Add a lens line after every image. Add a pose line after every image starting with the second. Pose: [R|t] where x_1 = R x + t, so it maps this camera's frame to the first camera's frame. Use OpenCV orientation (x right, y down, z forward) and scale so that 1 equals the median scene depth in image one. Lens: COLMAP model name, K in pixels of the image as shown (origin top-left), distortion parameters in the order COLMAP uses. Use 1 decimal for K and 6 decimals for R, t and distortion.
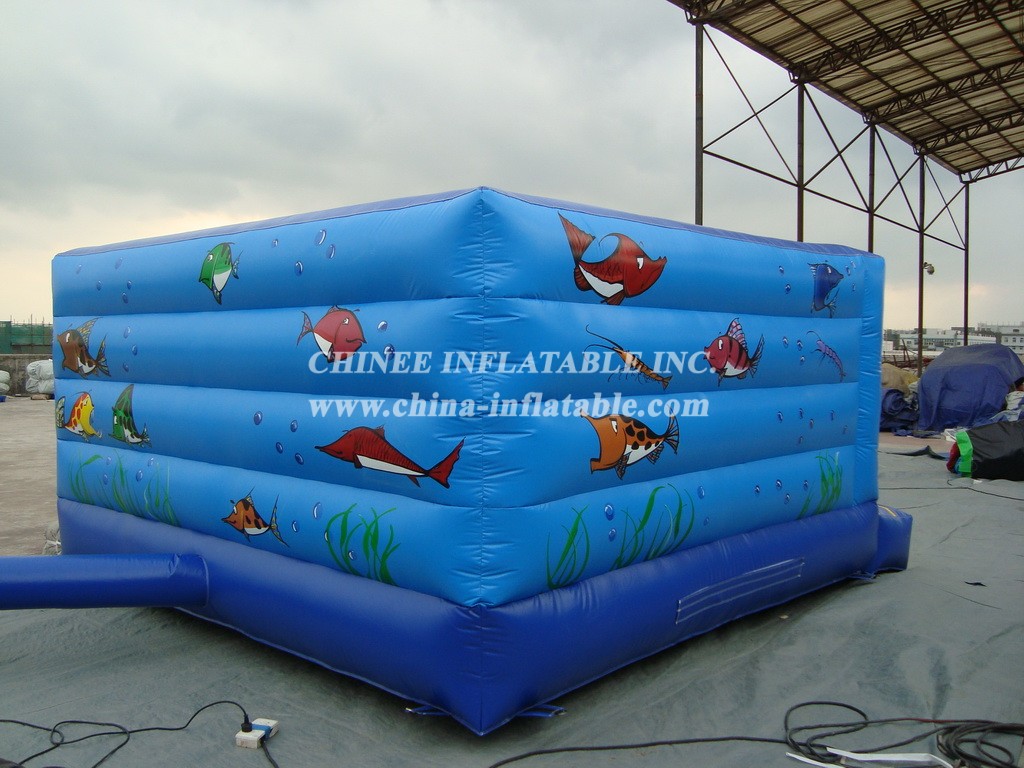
lens RADIAL K [[996.3, 0, 512.0], [0, 996.3, 384.0], [0, 0, 1]] dist [-0.194403, 0.185627]
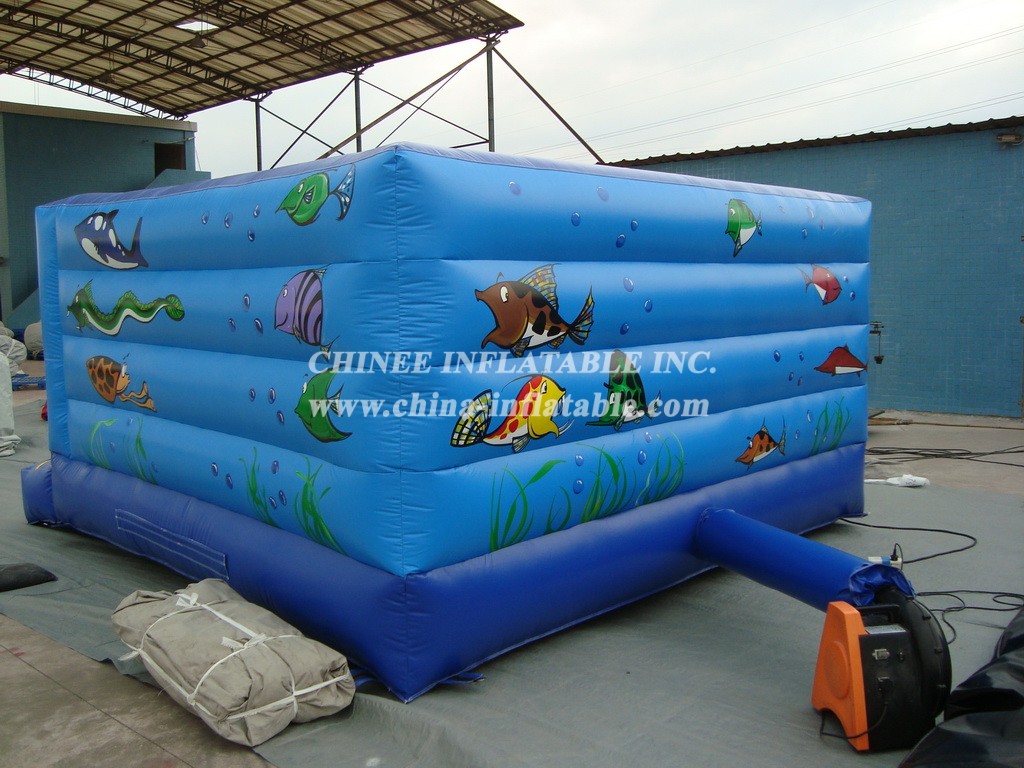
lens RADIAL K [[996.3, 0, 512.0], [0, 996.3, 384.0], [0, 0, 1]] dist [-0.194403, 0.185627]
pose [[0.040771, -0.087185, 0.995357, -1.388227], [0.081295, 0.993172, 0.083664, -0.053853], [-0.995856, 0.077506, 0.047580, 1.206549]]
